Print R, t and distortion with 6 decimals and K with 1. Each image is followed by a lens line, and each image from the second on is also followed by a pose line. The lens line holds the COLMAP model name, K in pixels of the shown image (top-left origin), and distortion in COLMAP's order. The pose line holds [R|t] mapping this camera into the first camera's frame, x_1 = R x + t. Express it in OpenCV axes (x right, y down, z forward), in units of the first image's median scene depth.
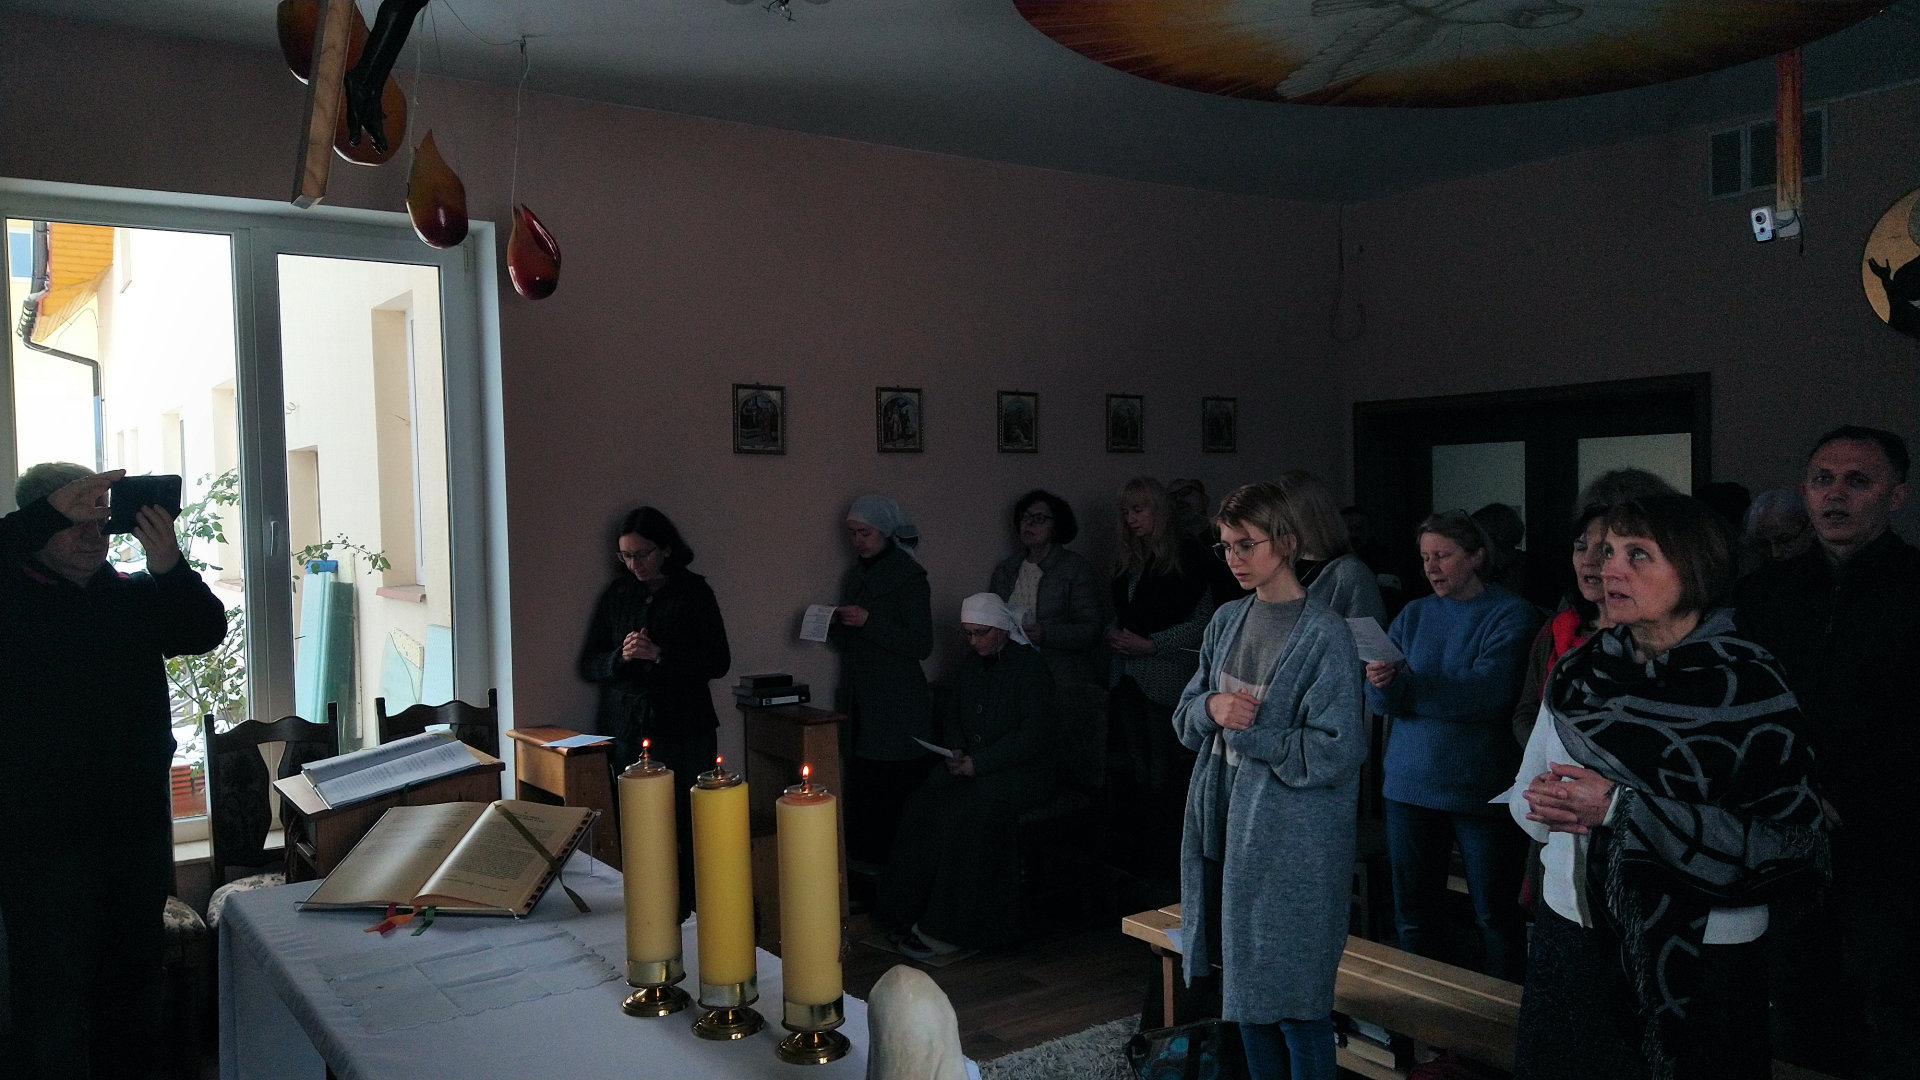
lens RADIAL K [[1395.2, 0, 983.4], [0, 1395.2, 549.0], [0, 0, 1]] dist [0.089894, -0.000213]
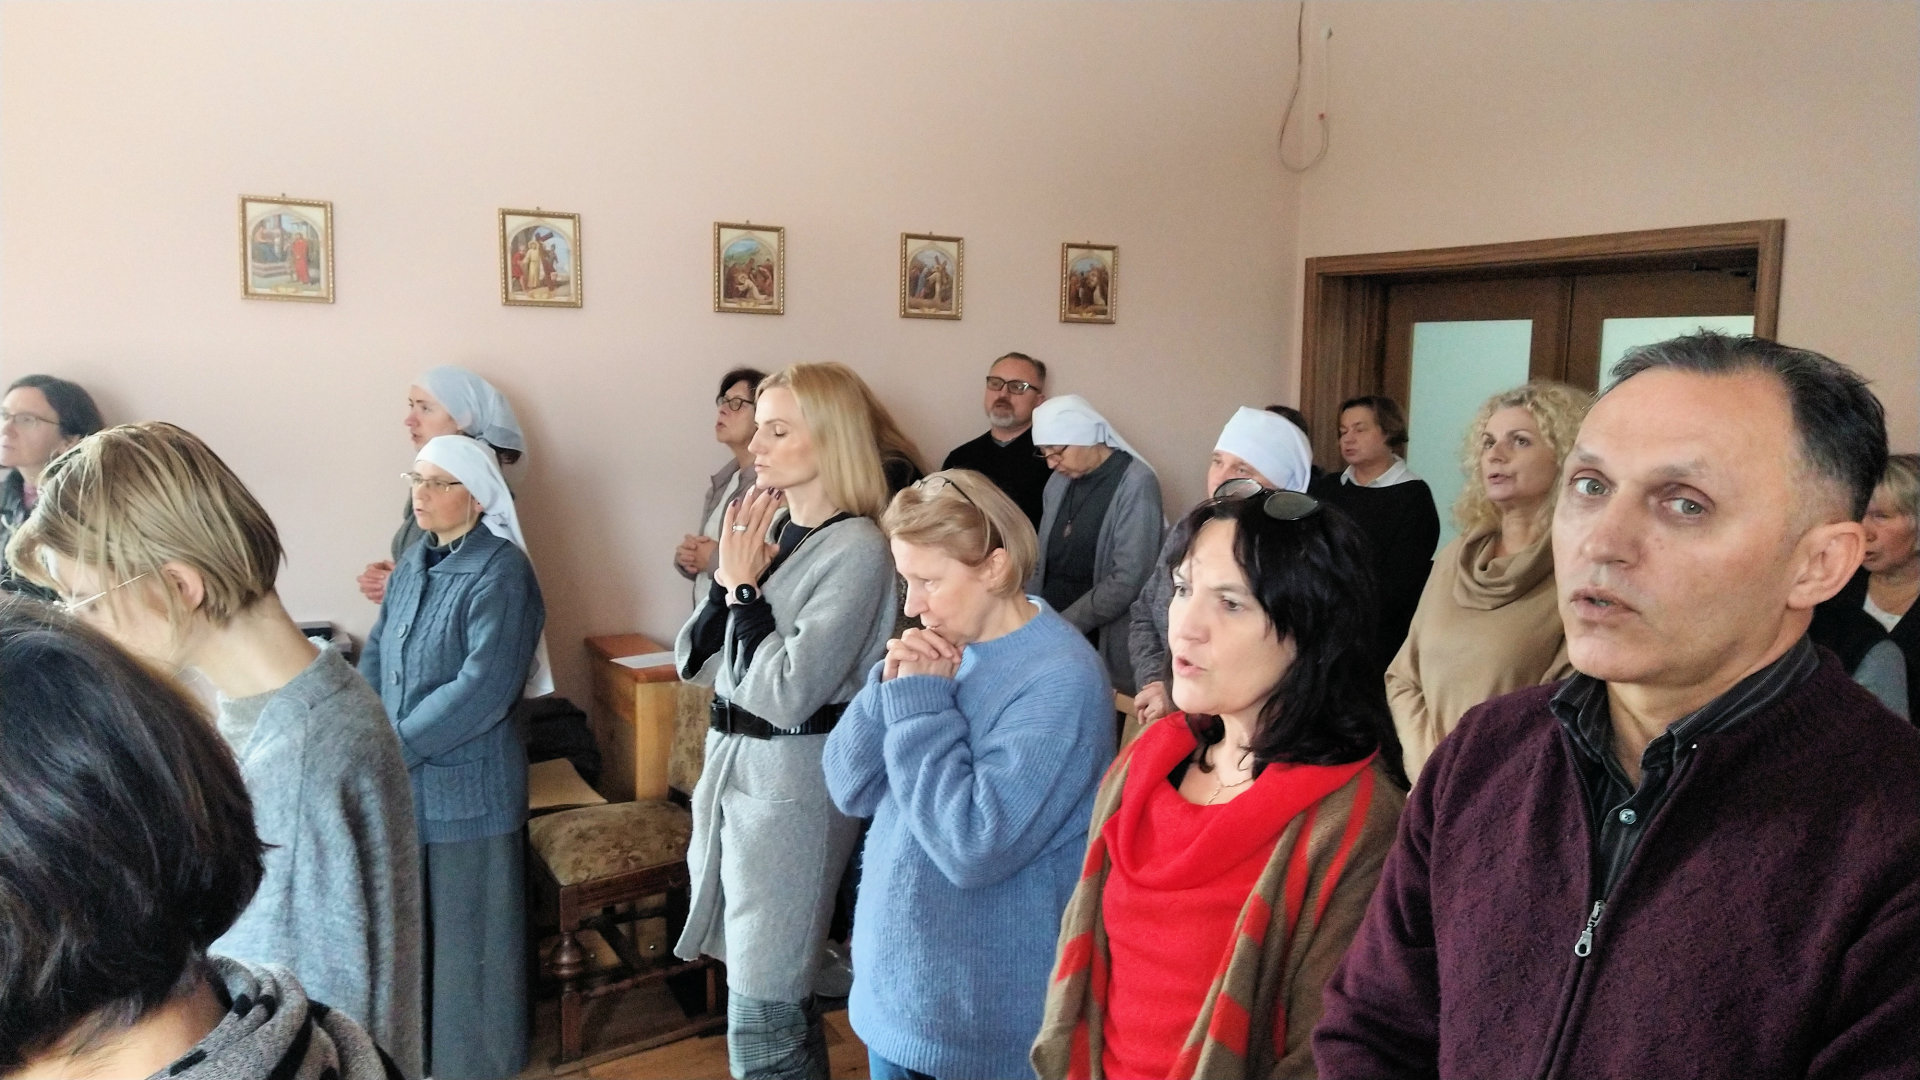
lens RADIAL K [[1472.1, 0, 948.7], [0, 1472.1, 516.9], [0, 0, 1]] dist [0.099101, -0.140237]
pose [[0.992280, 0.048273, -0.114234, 0.219687], [-0.040143, 0.996565, 0.072428, -0.027812], [0.117338, -0.067283, 0.990810, 0.297327]]
